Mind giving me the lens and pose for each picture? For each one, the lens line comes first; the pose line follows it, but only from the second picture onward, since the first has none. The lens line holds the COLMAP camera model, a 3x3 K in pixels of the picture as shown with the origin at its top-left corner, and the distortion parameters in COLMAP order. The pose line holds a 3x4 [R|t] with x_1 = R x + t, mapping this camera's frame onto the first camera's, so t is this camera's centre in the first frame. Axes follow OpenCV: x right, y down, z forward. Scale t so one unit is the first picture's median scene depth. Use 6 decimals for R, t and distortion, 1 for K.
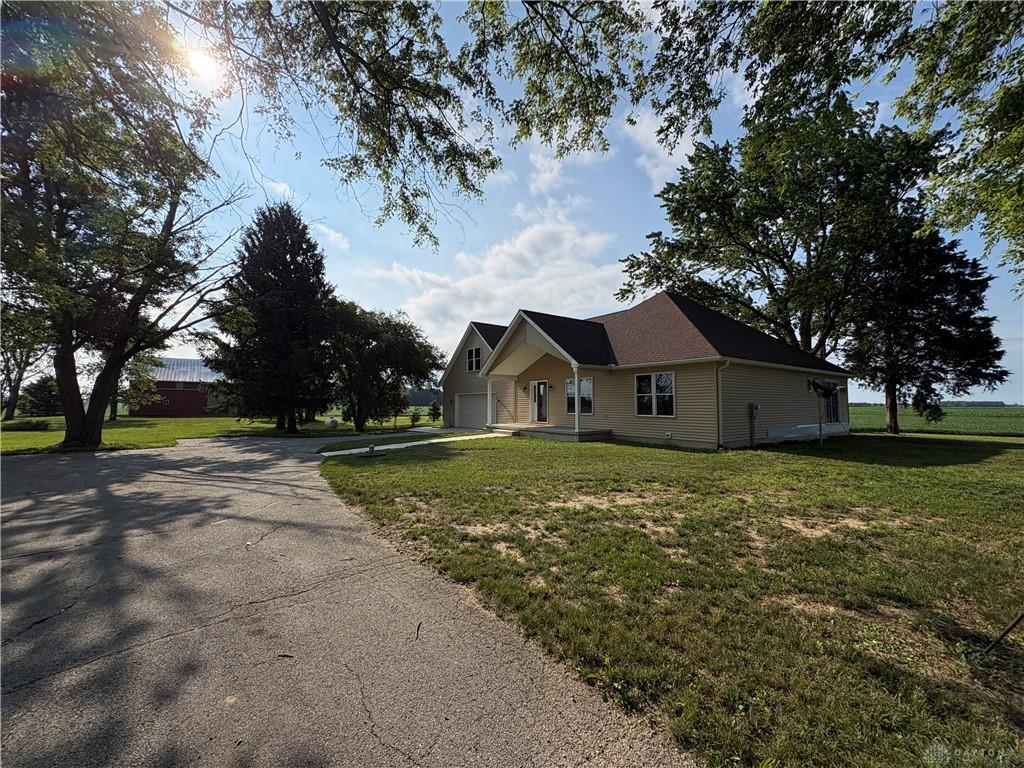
lens RADIAL K [[408.6, 0, 514.2], [0, 408.6, 379.1], [0, 0, 1]] dist [-0.000770, -0.000175]
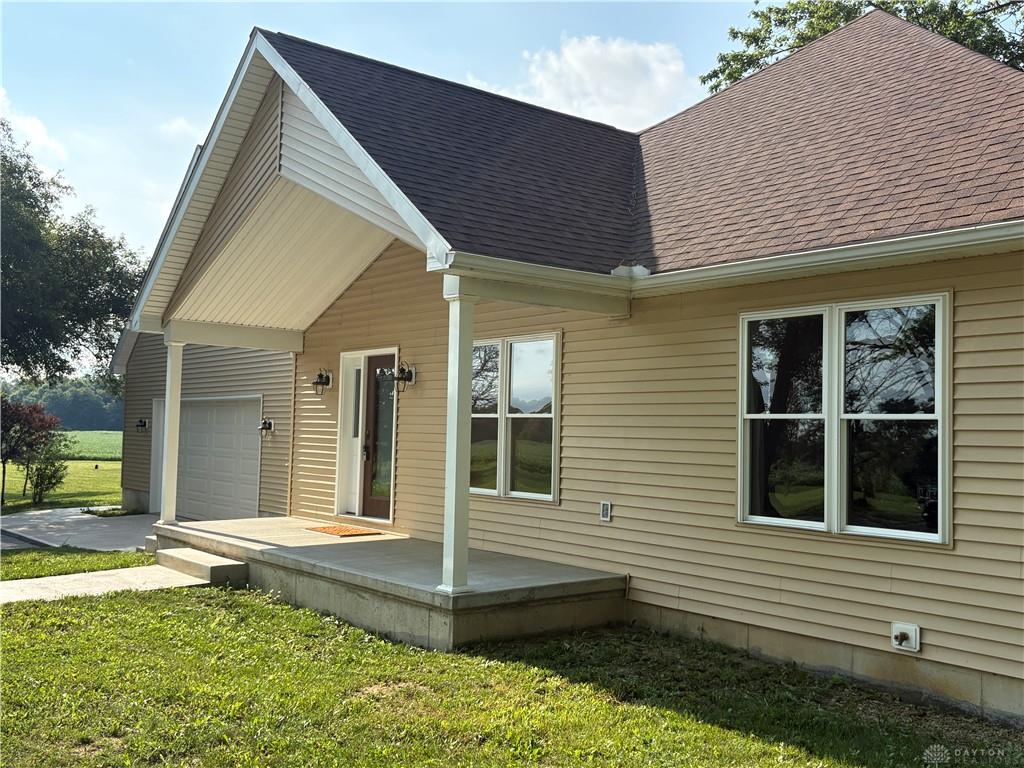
lens RADIAL K [[1017.7, 0, 509.6], [0, 1017.7, 388.4], [0, 0, 1]] dist [-0.000057, -0.031493]
pose [[0.999311, 0.019196, 0.031754, 0.125698], [-0.019801, 0.999626, 0.018873, 0.013834], [-0.031380, -0.019488, 0.999318, 0.383373]]
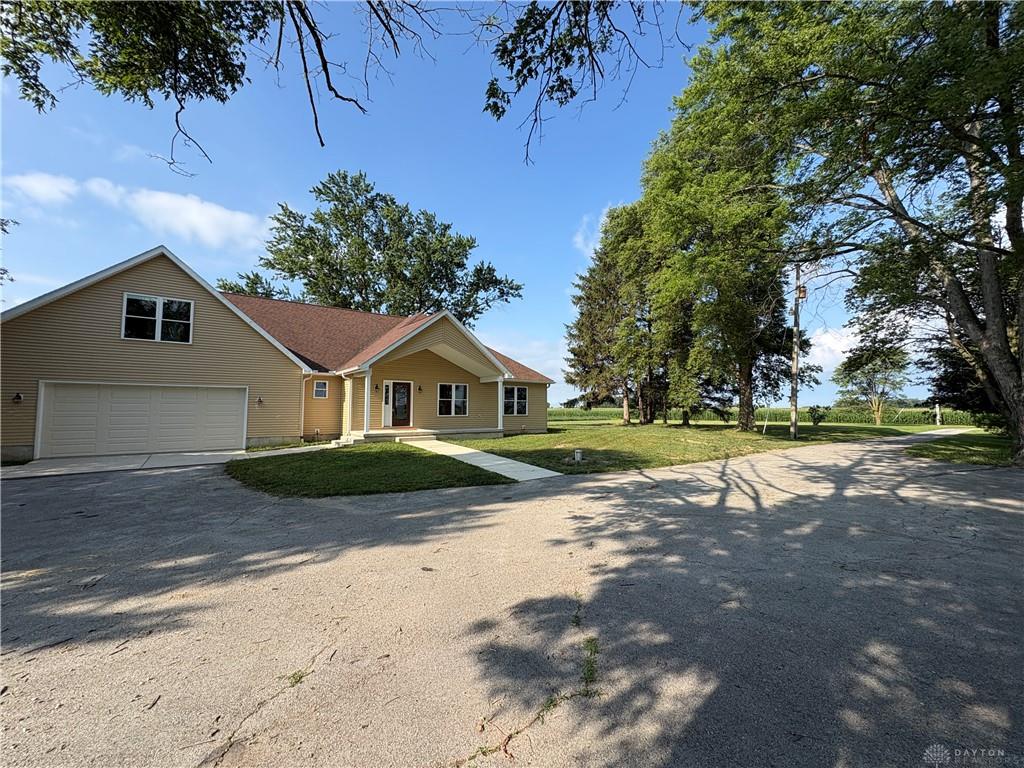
lens RADIAL K [[408.6, 0, 514.2], [0, 408.6, 379.1], [0, 0, 1]] dist [-0.000770, -0.000175]
pose [[-0.009668, 0.072766, 0.997302, -0.842768], [-0.063160, 0.995313, -0.073233, 0.050910], [-0.997957, -0.063698, -0.005026, 0.746028]]
